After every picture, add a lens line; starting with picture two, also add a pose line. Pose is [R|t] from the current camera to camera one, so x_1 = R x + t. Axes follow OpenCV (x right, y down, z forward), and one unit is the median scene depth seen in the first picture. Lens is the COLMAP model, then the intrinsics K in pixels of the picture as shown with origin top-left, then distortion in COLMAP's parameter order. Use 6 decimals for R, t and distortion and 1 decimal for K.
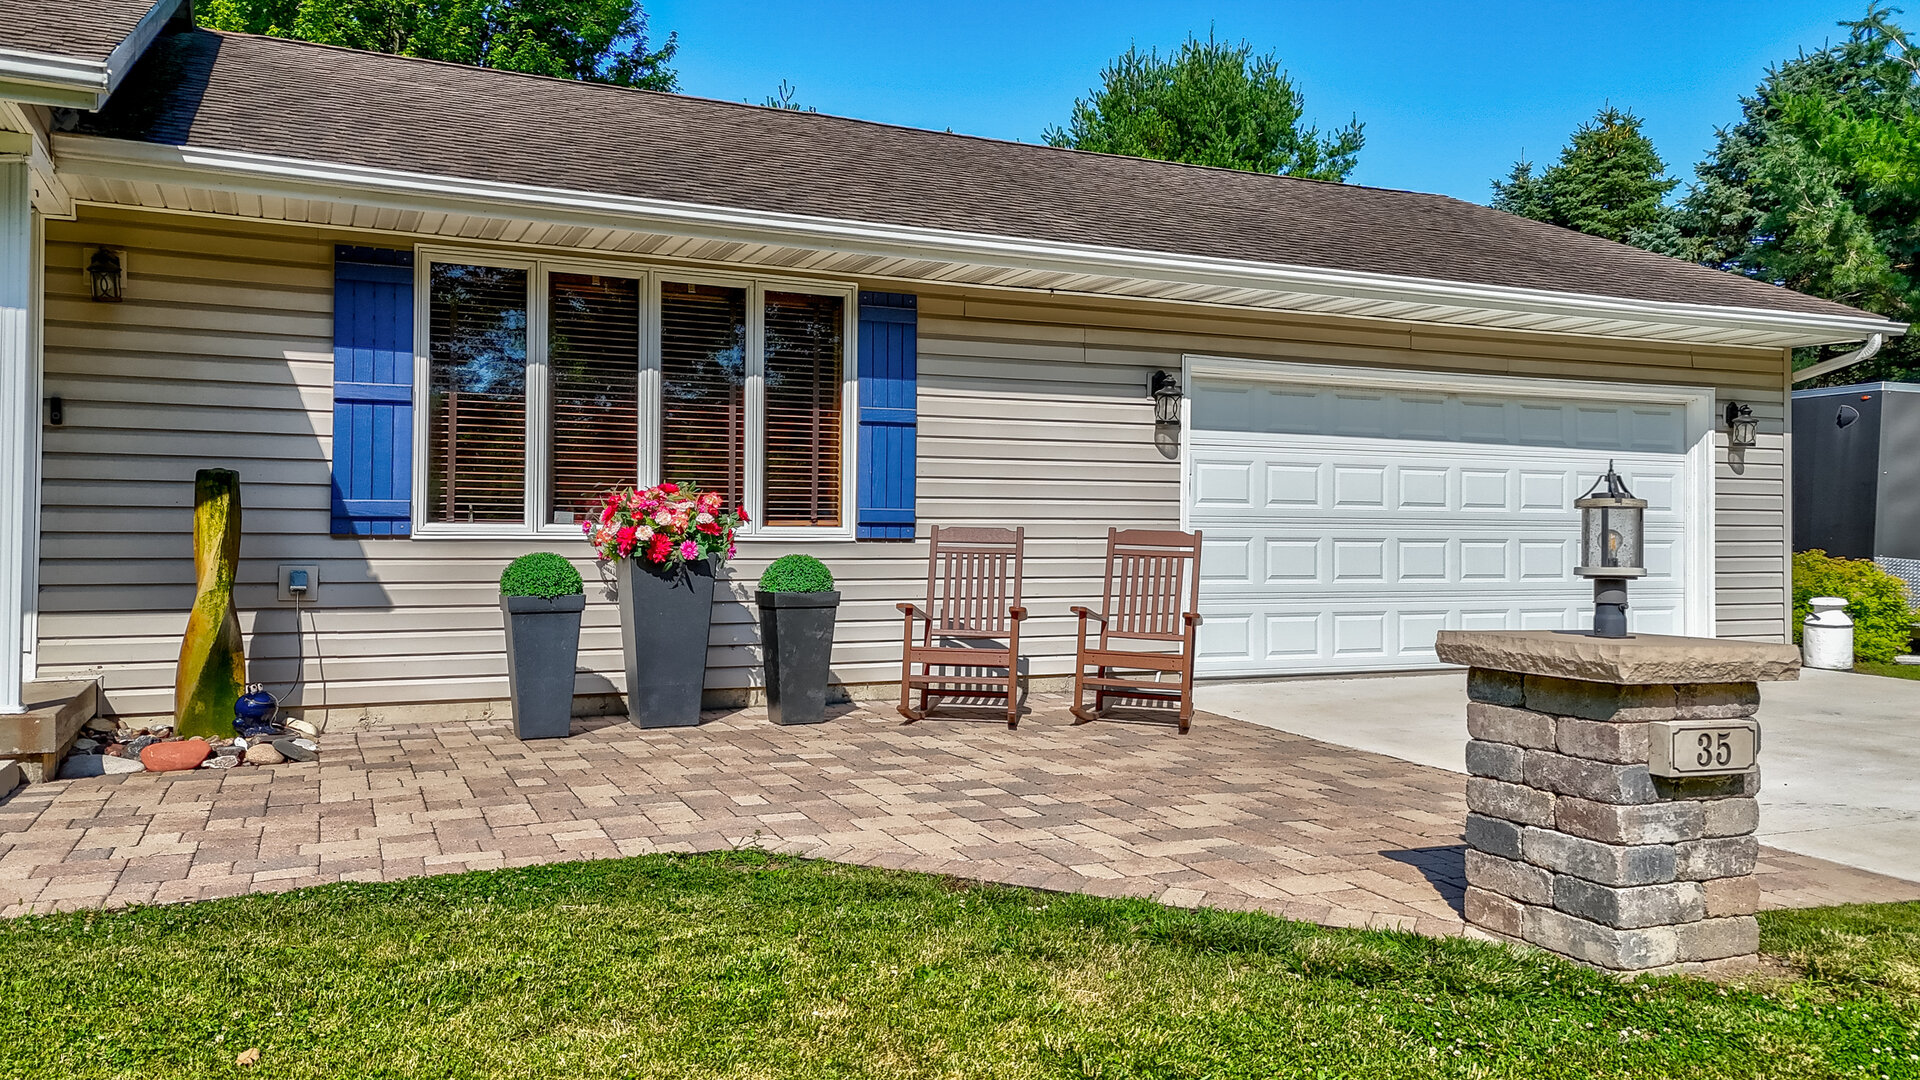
lens RADIAL K [[1403.3, 0, 951.7], [0, 1403.3, 502.3], [0, 0, 1]] dist [0.073581, -0.028296]
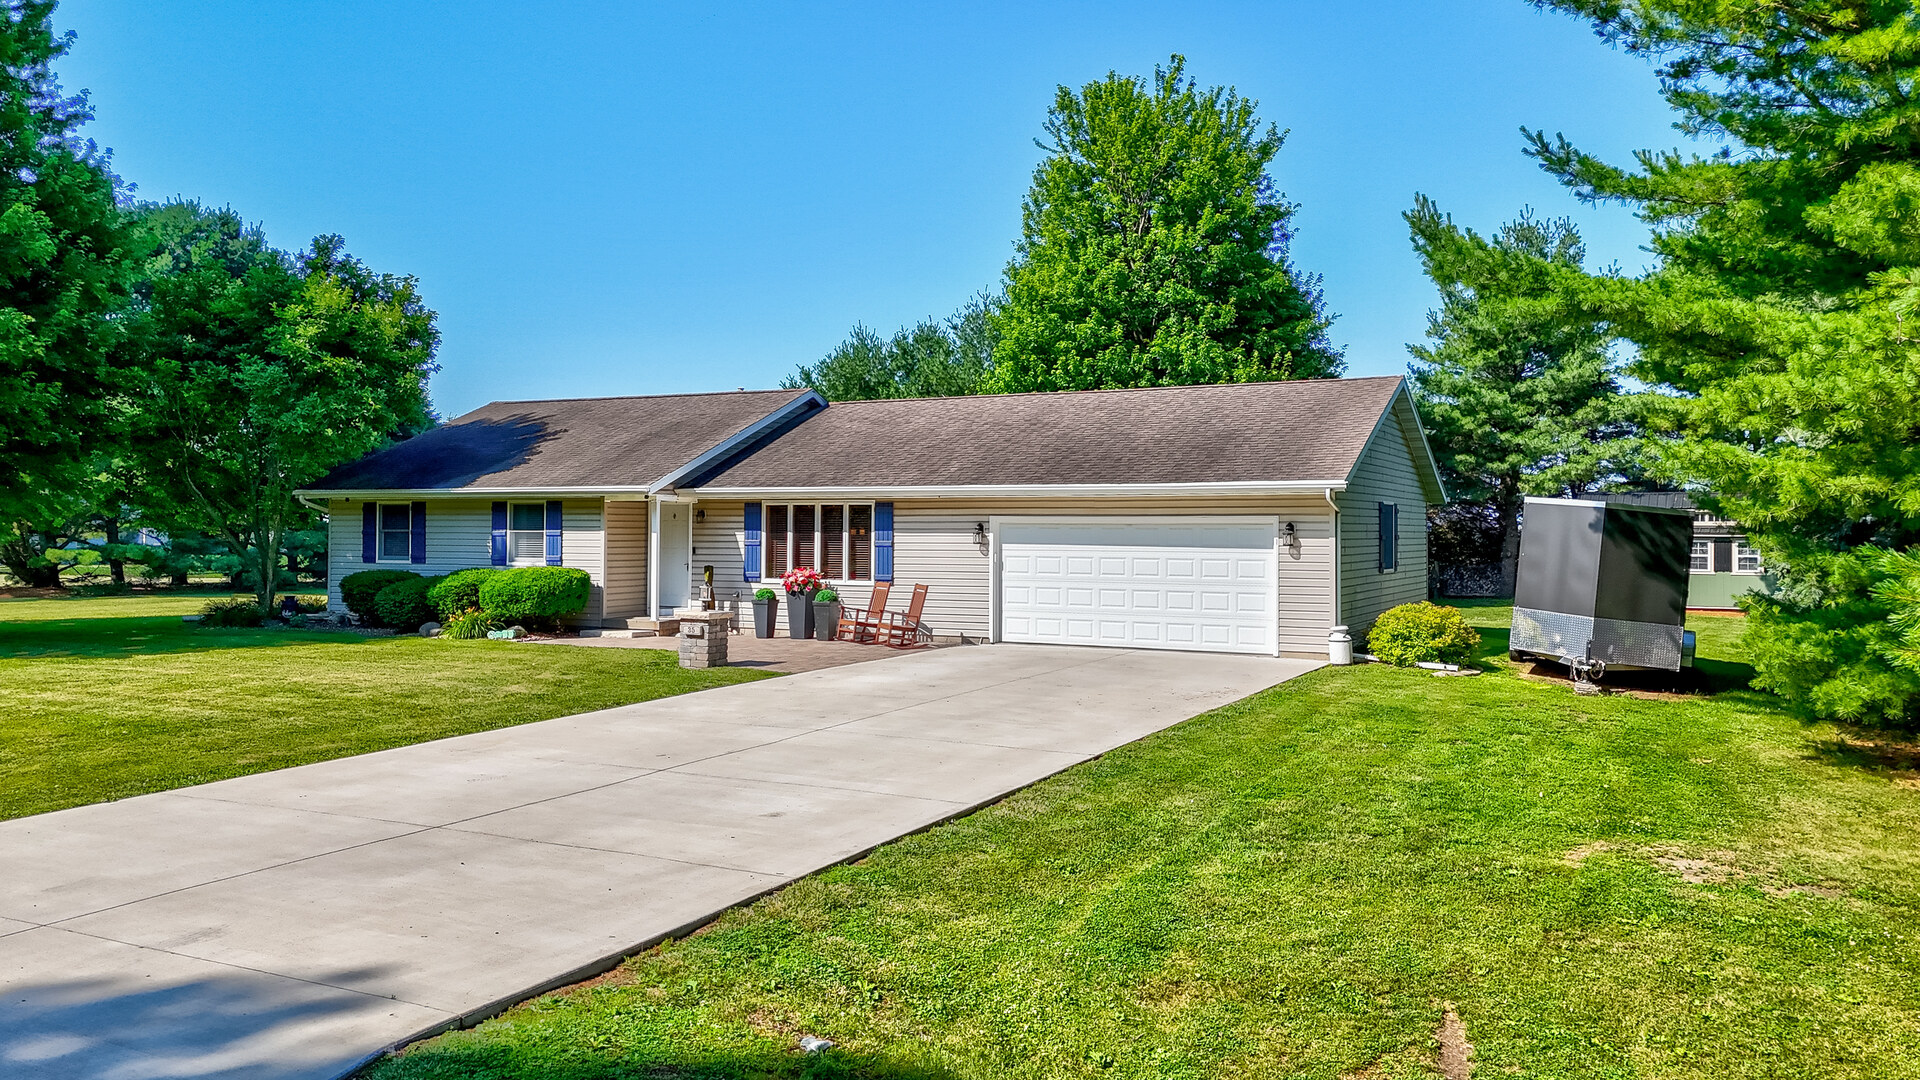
lens RADIAL K [[1403.3, 0, 960.2], [0, 1403.3, 525.6], [0, 0, 1]] dist [0.073581, -0.028296]
pose [[0.627792, -0.009715, -0.778321, 2.537087], [0.014510, 0.999894, -0.000777, -0.102498], [0.778246, -0.010805, 0.627867, -0.788995]]
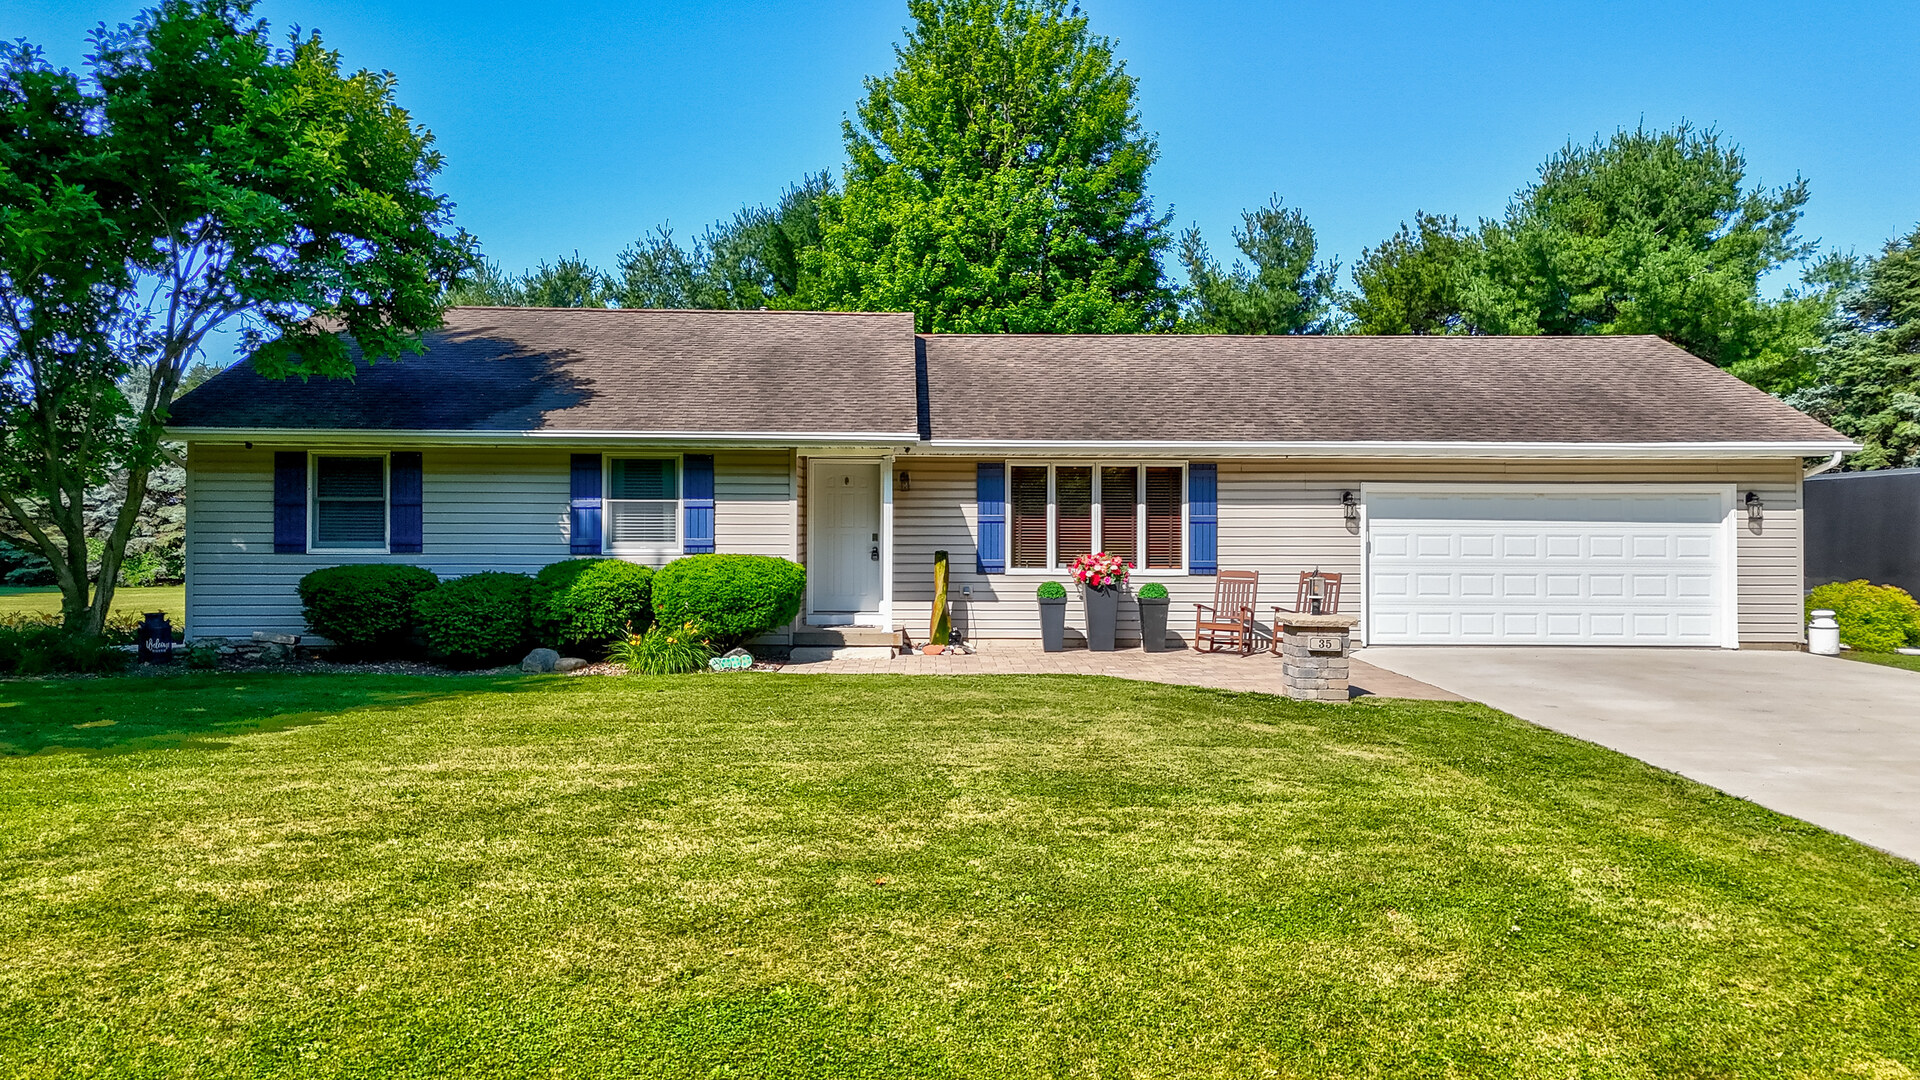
lens RADIAL K [[1479.6, 0, 955.2], [0, 1479.6, 529.1], [0, 0, 1]] dist [0.067042, -0.006620]
pose [[0.922332, -0.002249, -0.386392, 0.534978], [0.010881, 0.999738, 0.020155, -0.104474], [0.386246, -0.022793, 0.922114, -1.409558]]
